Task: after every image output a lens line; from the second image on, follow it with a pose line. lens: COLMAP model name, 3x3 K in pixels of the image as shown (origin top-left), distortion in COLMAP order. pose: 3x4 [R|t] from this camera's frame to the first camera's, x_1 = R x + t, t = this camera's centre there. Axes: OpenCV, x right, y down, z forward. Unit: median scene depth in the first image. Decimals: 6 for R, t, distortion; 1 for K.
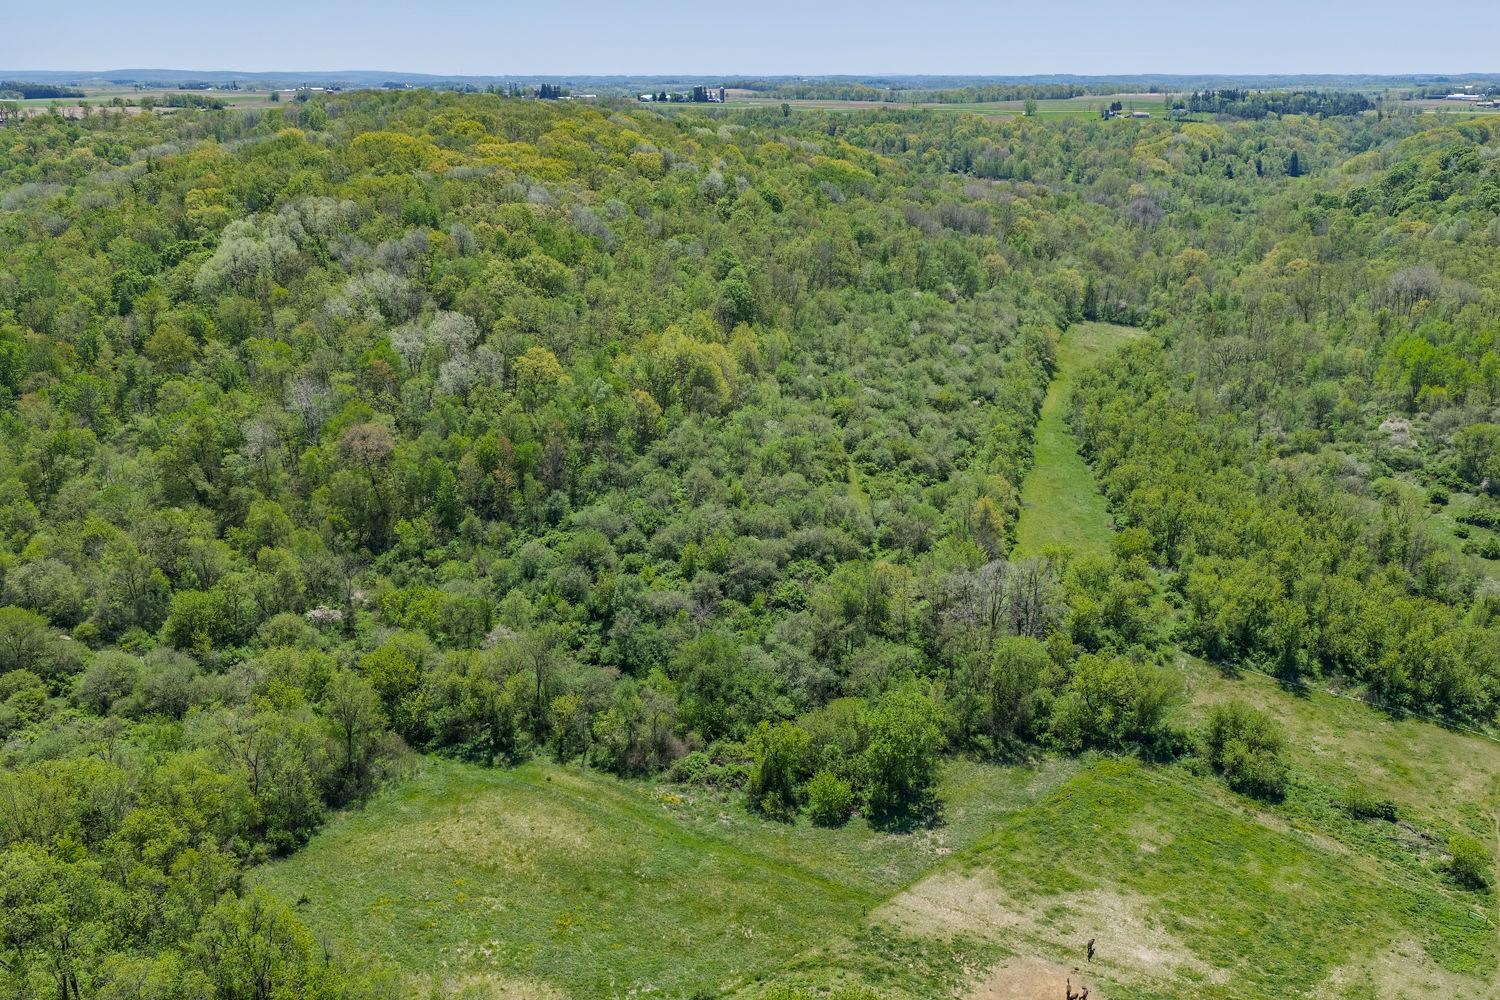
lens RADIAL K [[1221.3, 0, 779.3], [0, 1221.3, 522.4], [0, 0, 1]] dist [0.017272, -0.026840]
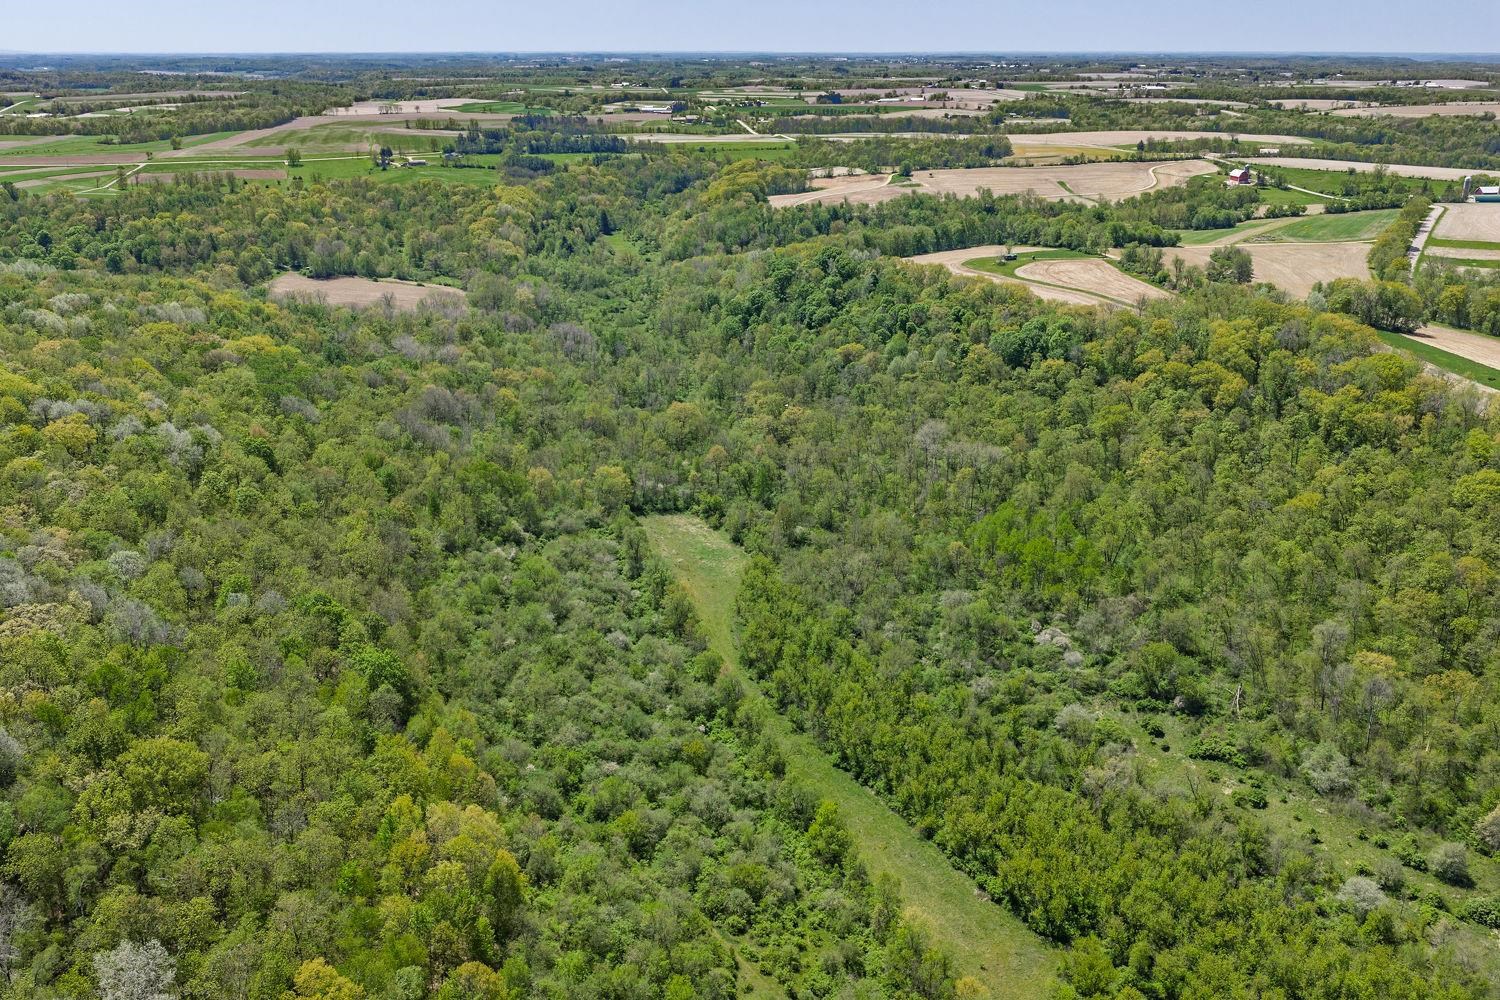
lens RADIAL K [[1221.3, 0, 752.2], [0, 1221.3, 511.4], [0, 0, 1]] dist [0.017272, -0.026840]
pose [[0.815958, -0.202354, 0.541539, -0.182572], [0.196659, 0.978031, 0.069142, -0.223555], [-0.543634, 0.050081, 0.837827, 0.186832]]
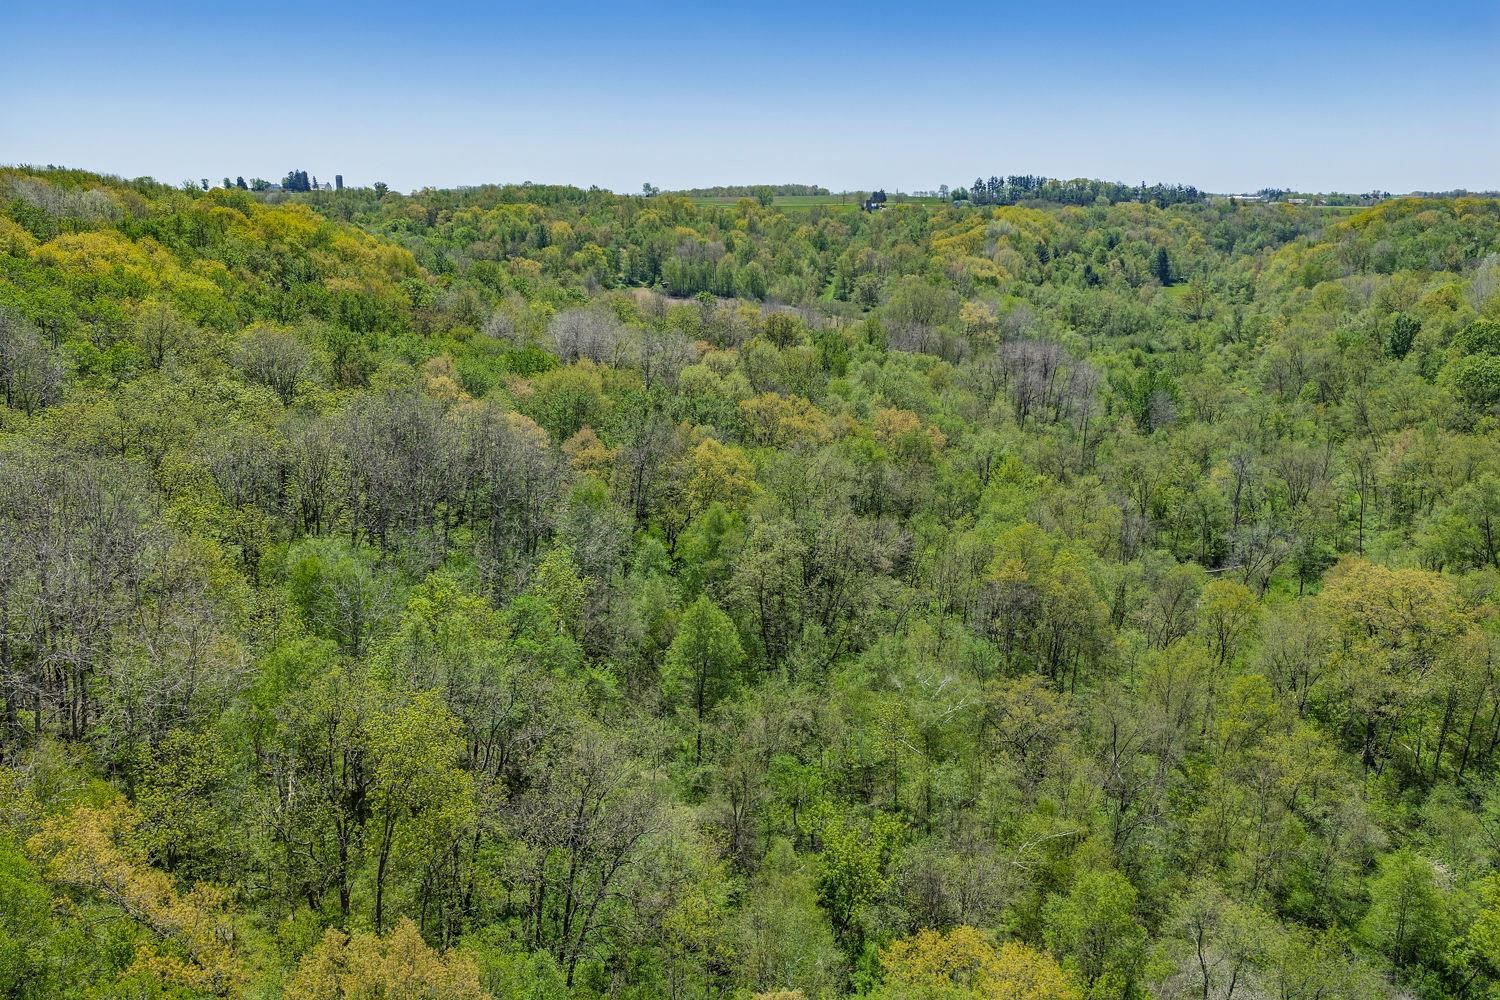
lens RADIAL K [[1221.3, 0, 733.9], [0, 1221.3, 498.1], [0, 0, 1]] dist [0.017272, -0.026840]
pose [[0.987168, -0.038756, 0.154908, 0.196094], [0.055527, 0.992873, -0.105452, -0.250684], [-0.149717, 0.112701, 0.982285, 0.894314]]
